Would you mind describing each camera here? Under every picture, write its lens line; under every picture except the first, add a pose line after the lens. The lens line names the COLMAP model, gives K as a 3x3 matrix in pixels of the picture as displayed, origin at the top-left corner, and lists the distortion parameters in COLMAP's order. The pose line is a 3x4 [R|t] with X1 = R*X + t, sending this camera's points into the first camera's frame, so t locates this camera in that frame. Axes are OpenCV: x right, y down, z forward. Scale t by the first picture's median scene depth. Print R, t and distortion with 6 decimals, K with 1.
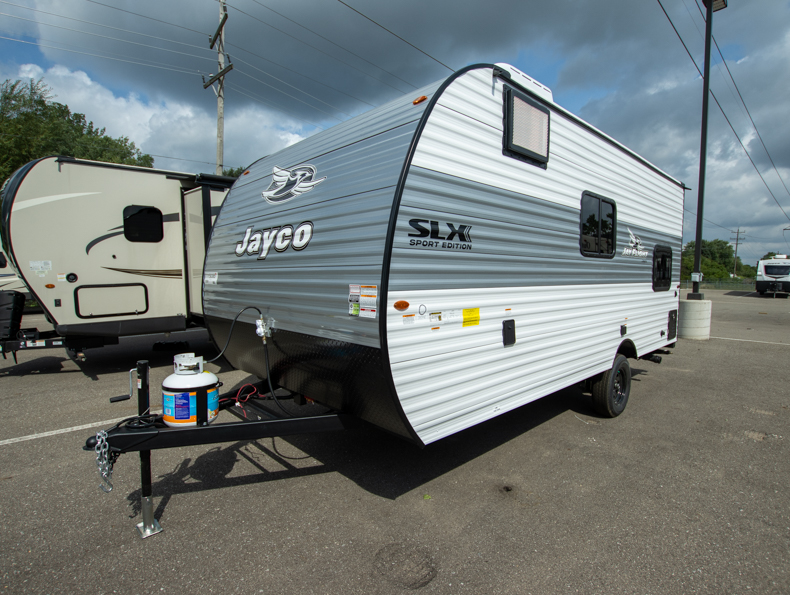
lens RADIAL K [[418.6, 0, 396.0], [0, 418.6, 301.0], [0, 0, 1]] dist [-0.029933, 0.001428]
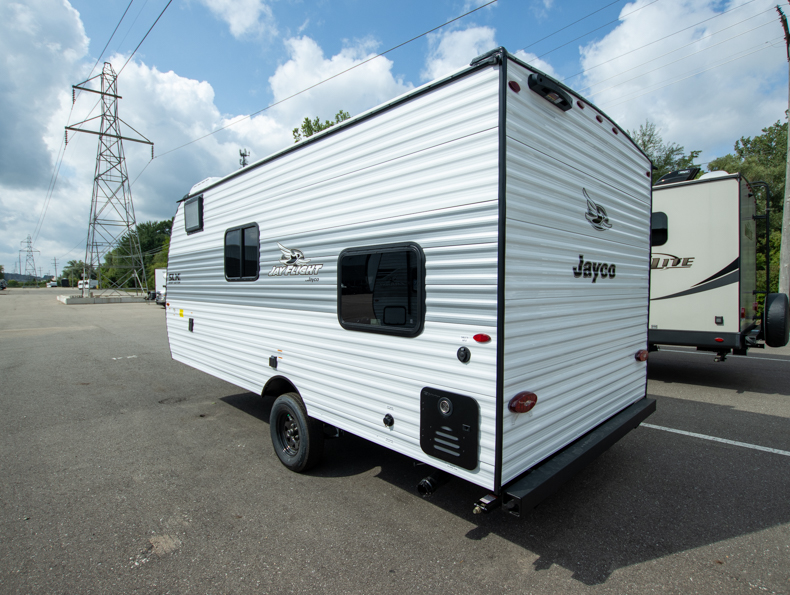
lens RADIAL K [[418.6, 0, 396.0], [0, 418.6, 301.0], [0, 0, 1]] dist [-0.029933, 0.001428]
pose [[0.013384, 0.036141, -0.999257, 1.609238], [-0.060579, 0.997540, 0.035267, -0.116619], [0.998074, 0.060062, 0.015540, 1.403248]]
